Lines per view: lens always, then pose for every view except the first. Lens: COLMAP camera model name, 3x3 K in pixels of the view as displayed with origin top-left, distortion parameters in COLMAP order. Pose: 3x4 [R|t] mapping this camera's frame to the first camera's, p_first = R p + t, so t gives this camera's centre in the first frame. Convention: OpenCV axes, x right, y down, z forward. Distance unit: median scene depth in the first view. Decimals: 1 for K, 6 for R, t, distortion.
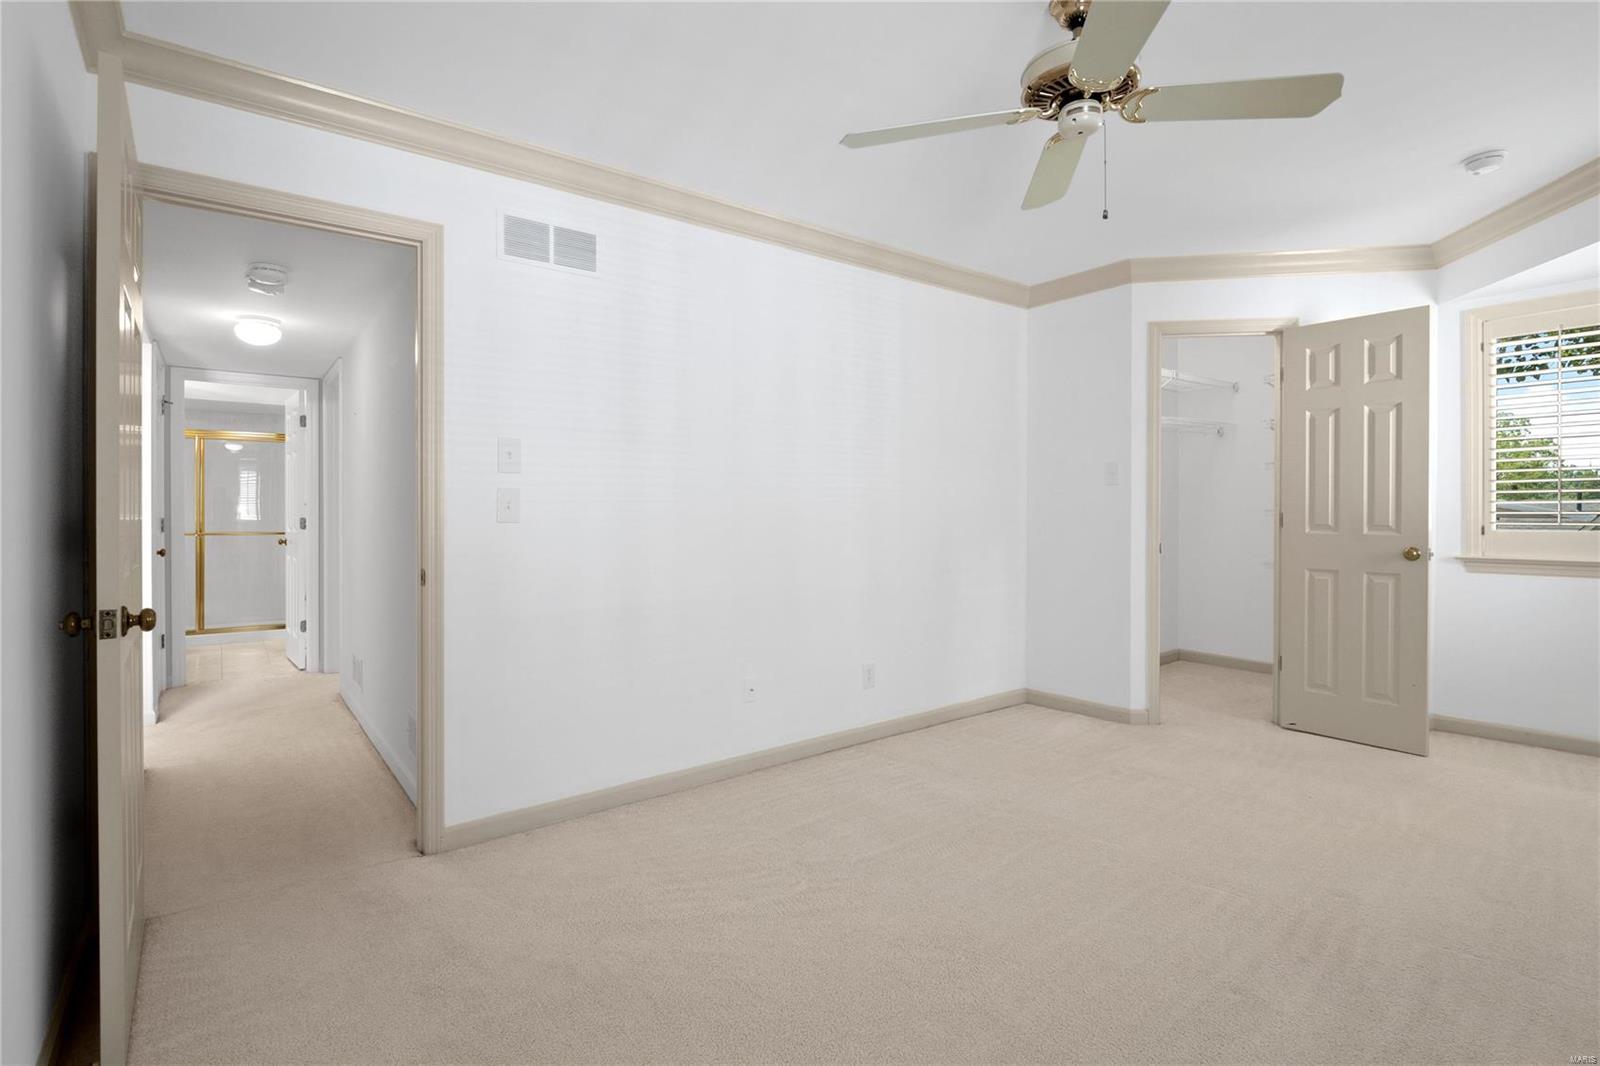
lens RADIAL K [[771.9, 0, 805.1], [0, 771.9, 518.8], [0, 0, 1]] dist [-0.015871, -0.003158]
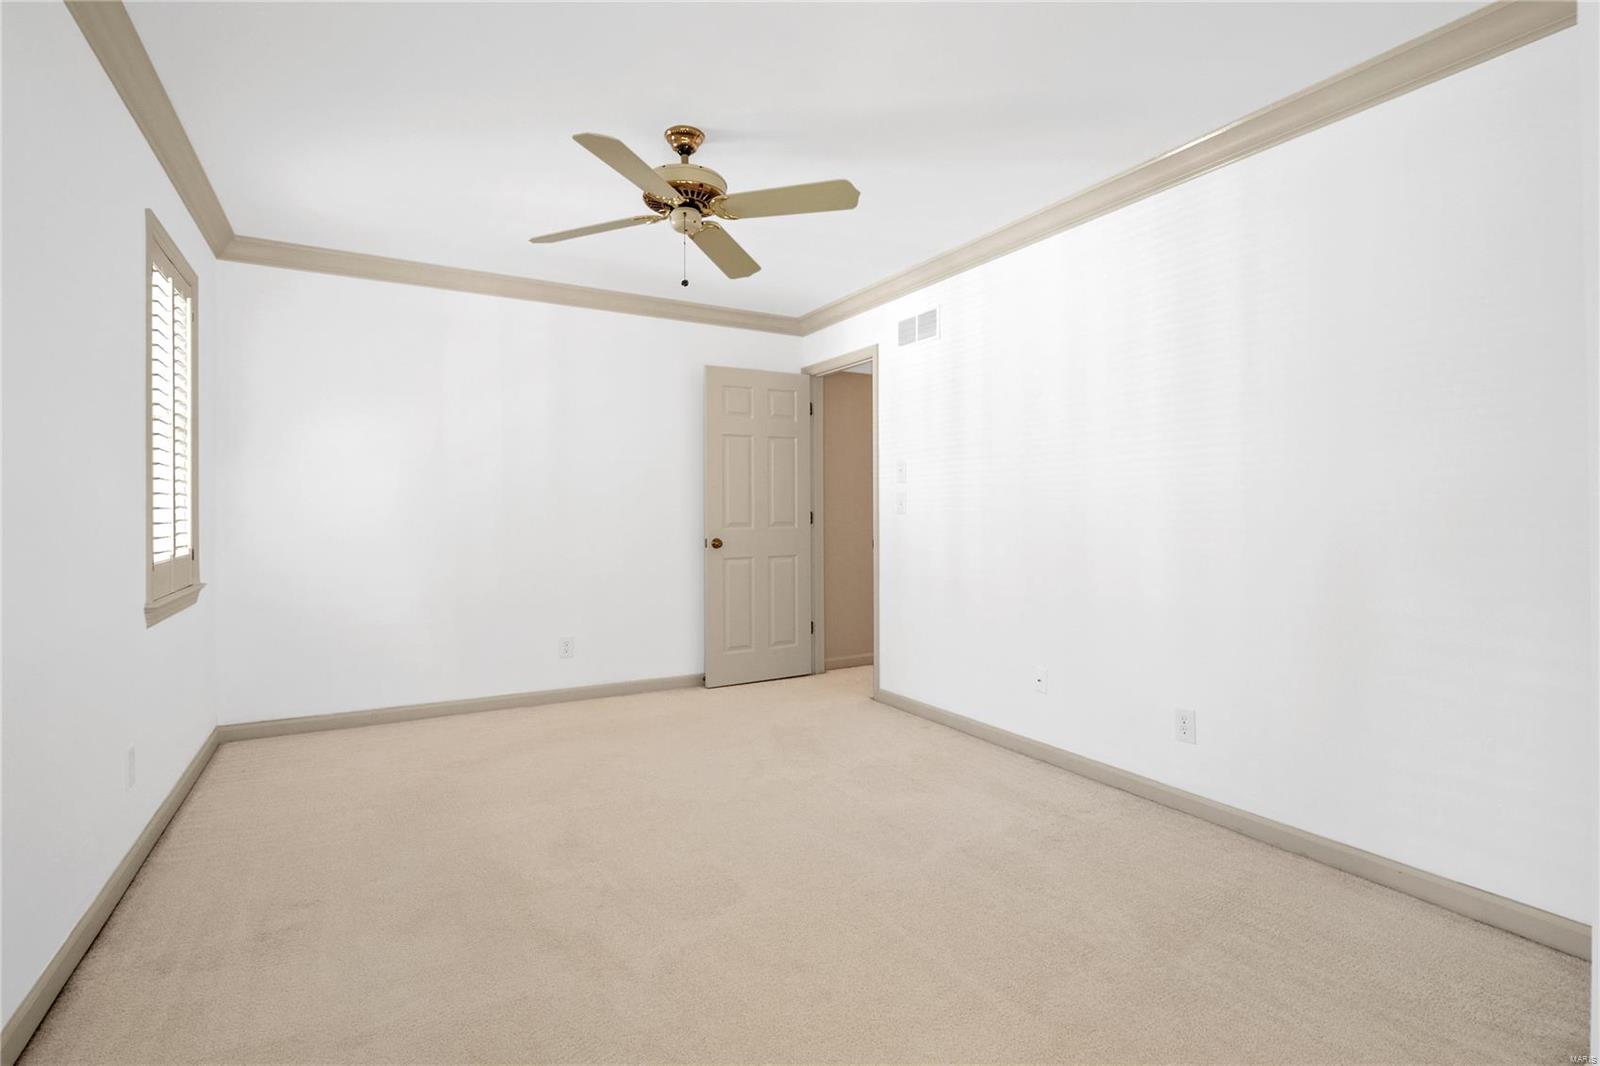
lens RADIAL K [[771.9, 0, 798.7], [0, 771.9, 527.1], [0, 0, 1]] dist [-0.015871, -0.003158]
pose [[-0.156231, 0.014586, -0.987613, 0.744957], [-0.017076, 0.999702, 0.017466, 0.004825], [0.987573, 0.019594, -0.155935, 0.632749]]
